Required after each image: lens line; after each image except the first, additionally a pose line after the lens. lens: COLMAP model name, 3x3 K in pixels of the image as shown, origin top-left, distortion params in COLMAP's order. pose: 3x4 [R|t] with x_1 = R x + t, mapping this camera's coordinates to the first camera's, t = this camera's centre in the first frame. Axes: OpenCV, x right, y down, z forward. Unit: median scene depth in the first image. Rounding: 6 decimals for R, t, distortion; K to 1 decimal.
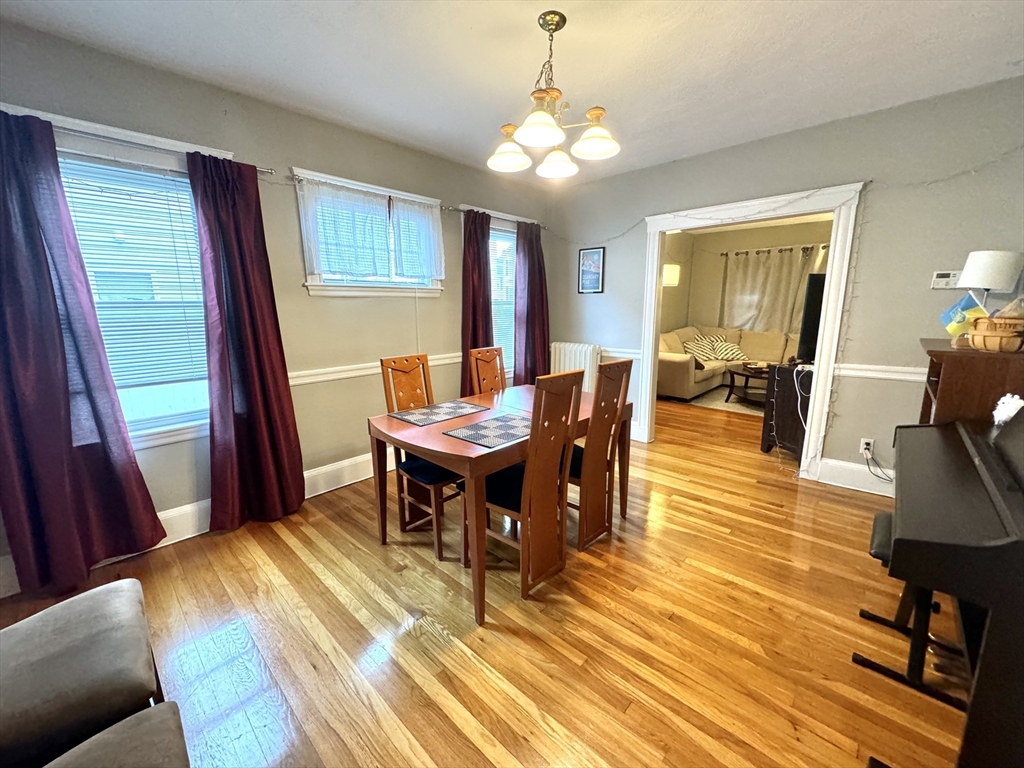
lens RADIAL K [[409.5, 0, 511.6], [0, 409.5, 384.8], [0, 0, 1]] dist [-0.000594, 0.000356]
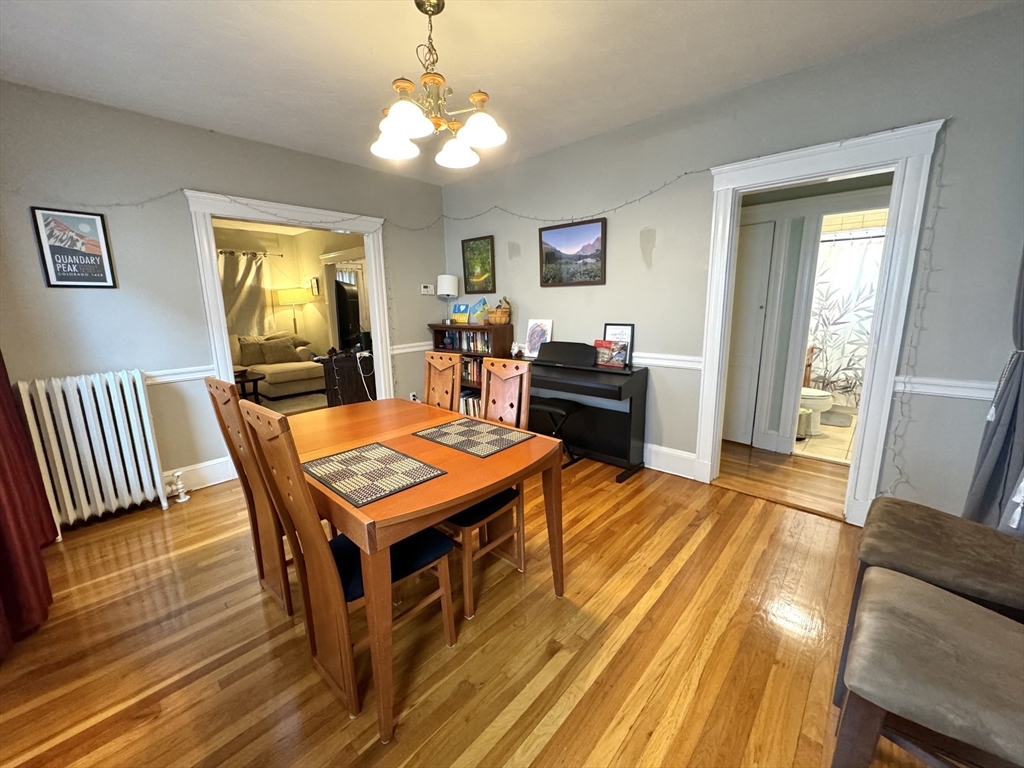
lens RADIAL K [[409.5, 0, 513.9], [0, 409.5, 385.2], [0, 0, 1]] dist [-0.000594, 0.000356]
pose [[-0.017955, -0.191106, 0.981405, -0.864543], [0.207394, 0.959503, 0.190636, -0.147865], [-0.978093, 0.206961, 0.022406, 0.830381]]
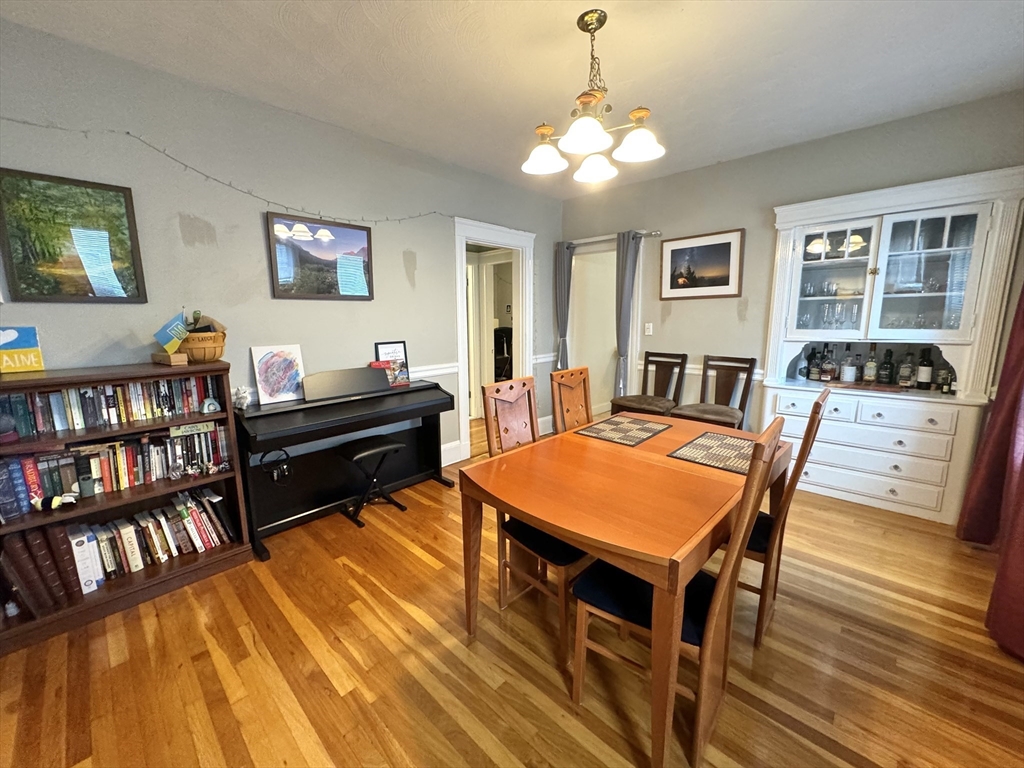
lens RADIAL K [[409.5, 0, 512.6], [0, 409.5, 386.1], [0, 0, 1]] dist [-0.000594, 0.000356]
pose [[-0.999890, 0.014496, 0.003093, 0.250659], [0.014638, 0.932960, 0.359682, -0.372596], [0.002328, 0.359687, -0.933070, 1.878058]]
